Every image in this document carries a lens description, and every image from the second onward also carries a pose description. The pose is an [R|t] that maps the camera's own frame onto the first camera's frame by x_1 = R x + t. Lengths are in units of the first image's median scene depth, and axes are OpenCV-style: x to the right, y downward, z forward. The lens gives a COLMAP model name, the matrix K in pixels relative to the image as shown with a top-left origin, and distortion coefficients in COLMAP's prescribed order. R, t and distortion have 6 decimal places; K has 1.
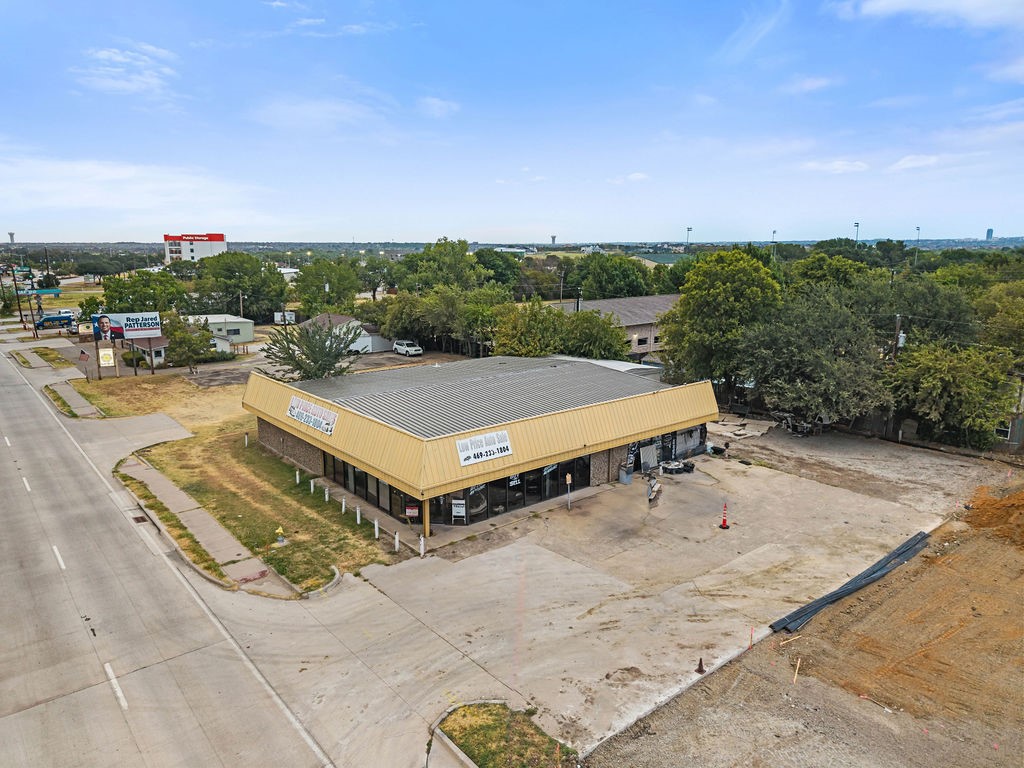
lens RADIAL K [[678.2, 0, 512.8], [0, 678.2, 384.8], [0, 0, 1]] dist [0.031928, -0.032946]
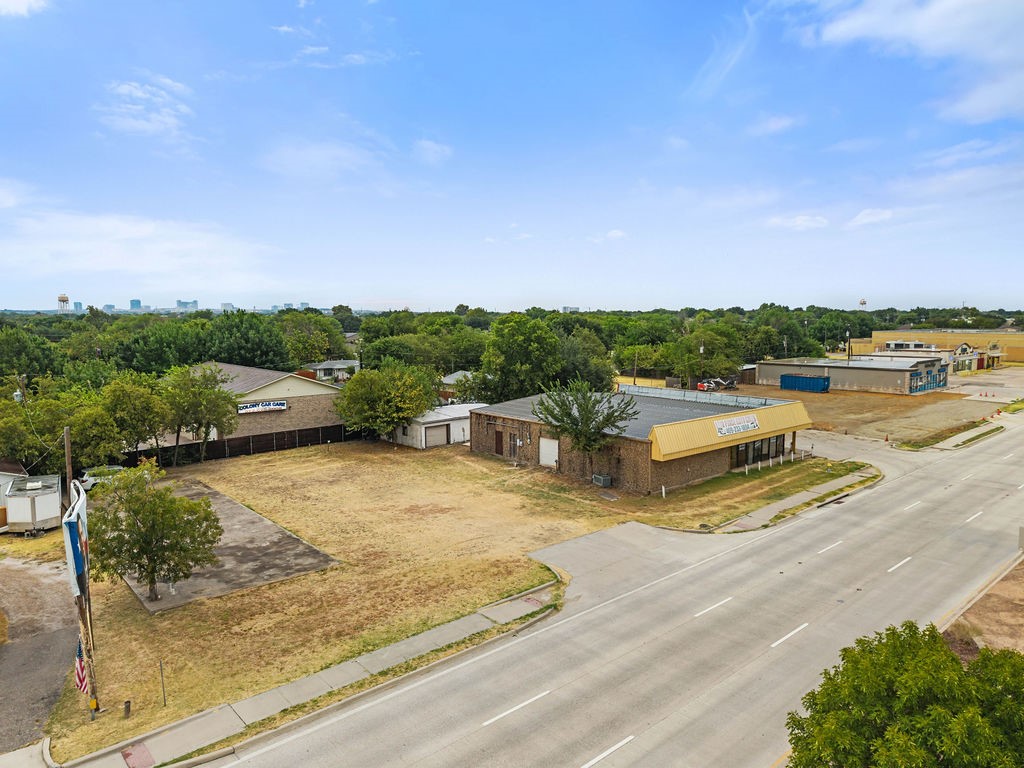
lens RADIAL K [[678.2, 0, 512.8], [0, 678.2, 384.8], [0, 0, 1]] dist [0.031928, -0.032946]
pose [[-0.014692, -0.103506, 0.994520, -1.695772], [0.202535, 0.973701, 0.104332, -0.282608], [-0.979165, 0.202958, 0.006658, 1.427054]]
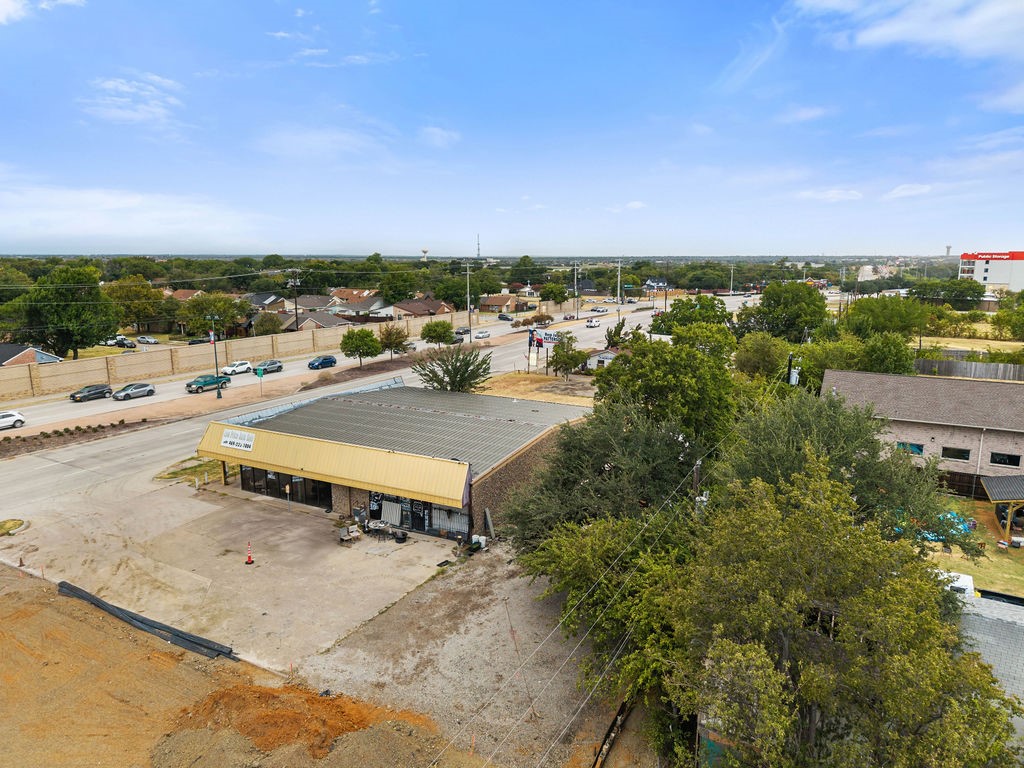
lens RADIAL K [[676.3, 0, 513.7], [0, 676.3, 385.4], [0, 0, 1]] dist [0.018065, -0.008046]
pose [[0.375079, 0.171349, -0.911019, 1.236687], [-0.185794, 0.976722, 0.107213, -0.240068], [0.908183, 0.129048, 0.398183, 0.774054]]
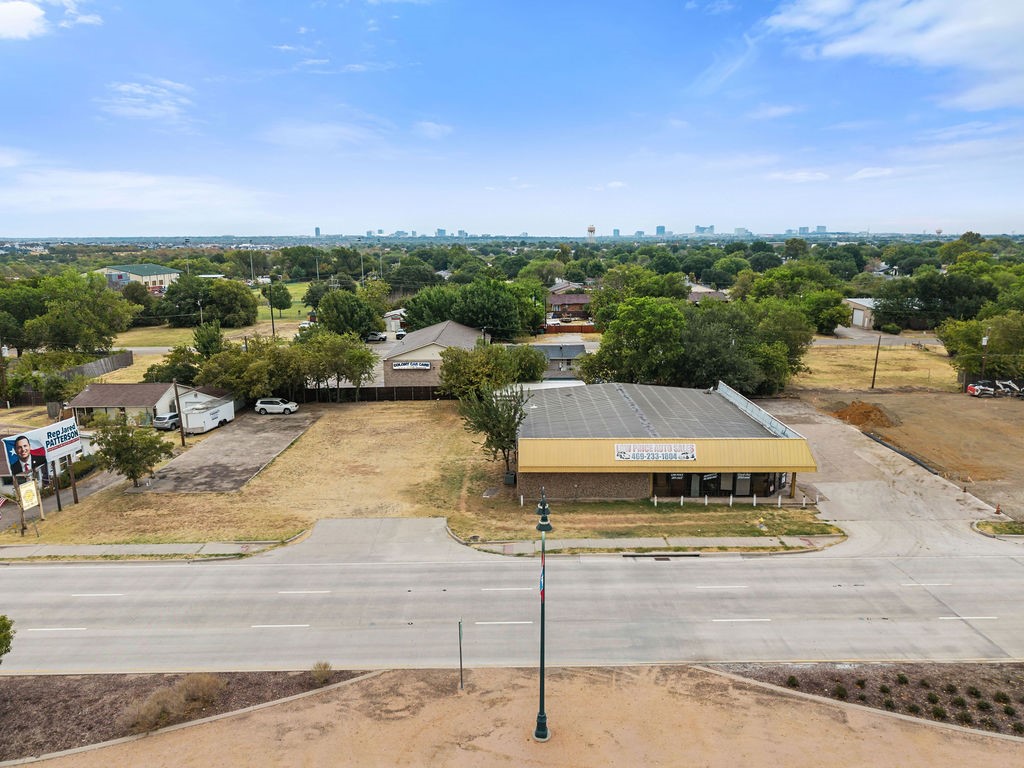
lens RADIAL K [[676.3, 0, 513.7], [0, 676.3, 385.4], [0, 0, 1]] dist [0.018065, -0.008046]
pose [[0.643248, -0.163842, 0.747922, -1.438667], [0.159131, 0.984114, 0.078723, -0.233151], [-0.748939, 0.068380, 0.659102, 0.320847]]
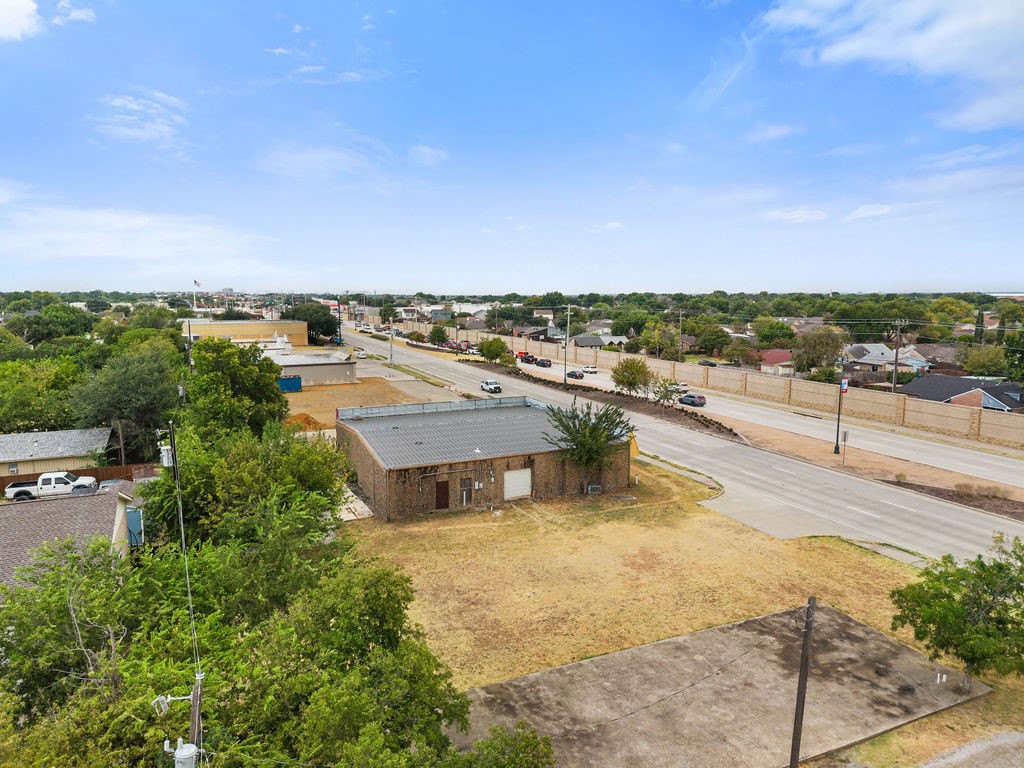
lens RADIAL K [[683.1, 0, 512.0], [0, 683.1, 380.1], [0, 0, 1]] dist [0.011034, -0.002987]
pose [[-0.960006, -0.034864, 0.277801, -0.620507], [0.056810, 0.947320, 0.315211, -0.628155], [-0.274156, 0.318386, -0.907452, 2.624645]]
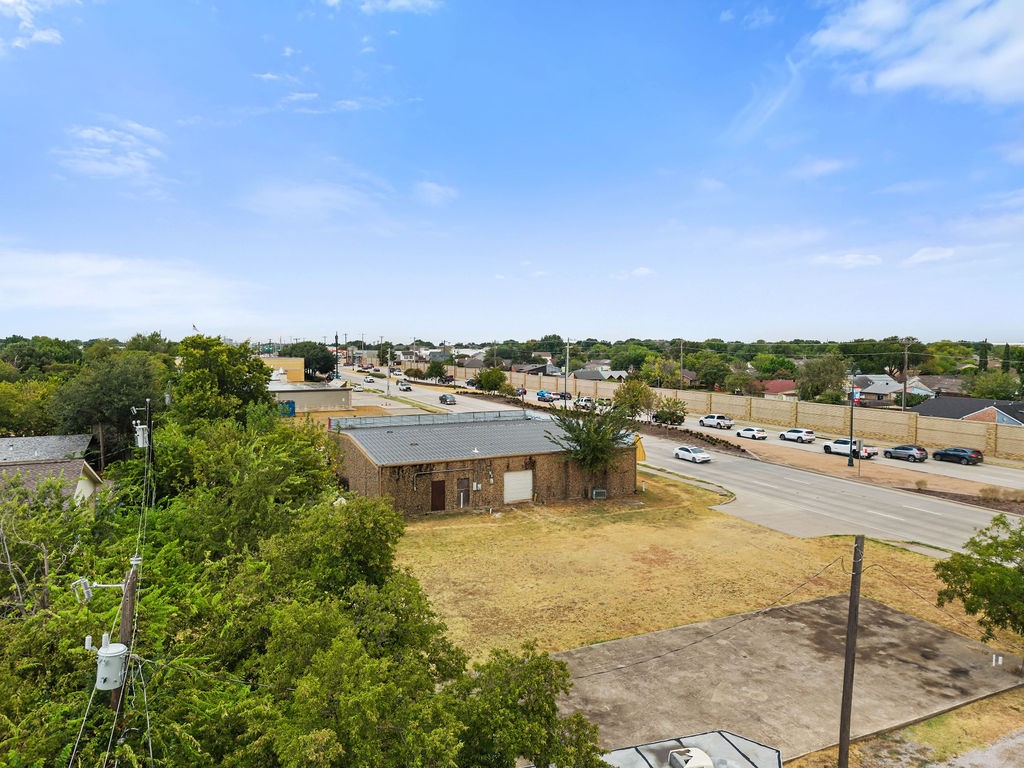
lens RADIAL K [[683.1, 0, 512.0], [0, 683.1, 380.1], [0, 0, 1]] dist [0.011034, -0.002987]
pose [[-0.960788, -0.016110, 0.276814, -0.600763], [0.054090, 0.968243, 0.244090, -0.504195], [-0.271955, 0.249491, -0.929405, 2.598784]]
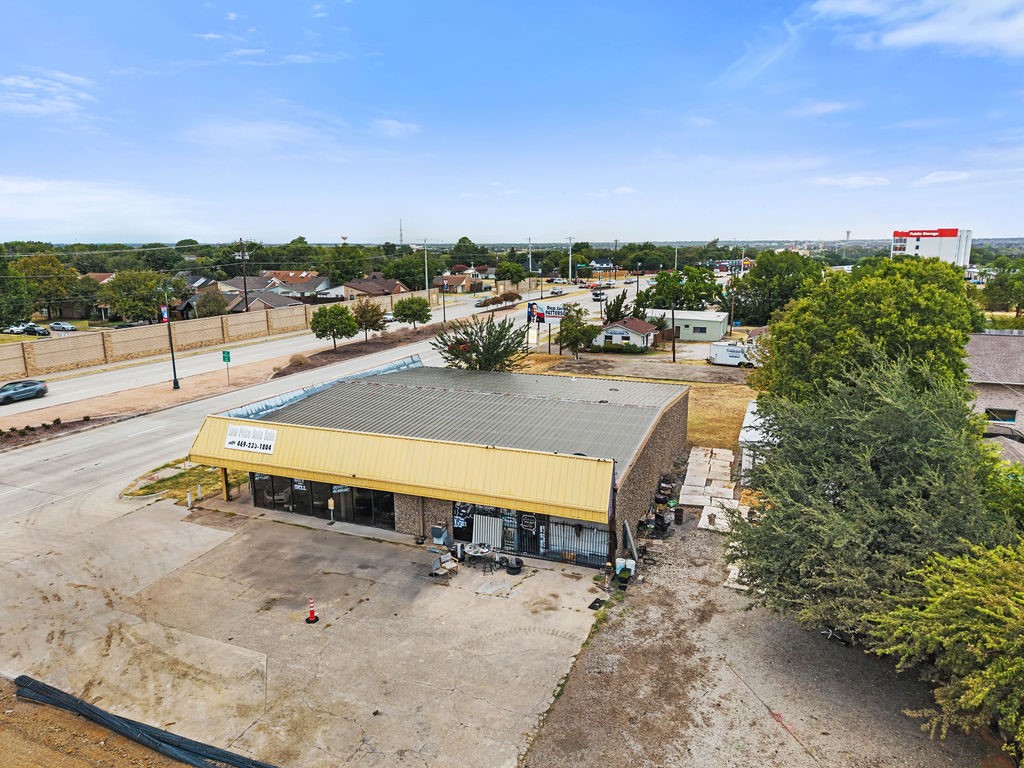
lens RADIAL K [[676.3, 0, 513.7], [0, 676.3, 385.4], [0, 0, 1]] dist [0.018065, -0.008046]
pose [[0.476794, 0.175963, -0.861223, 0.874453], [-0.169693, 0.979754, 0.106235, -0.143521], [0.862480, 0.095491, 0.497001, 0.672087]]
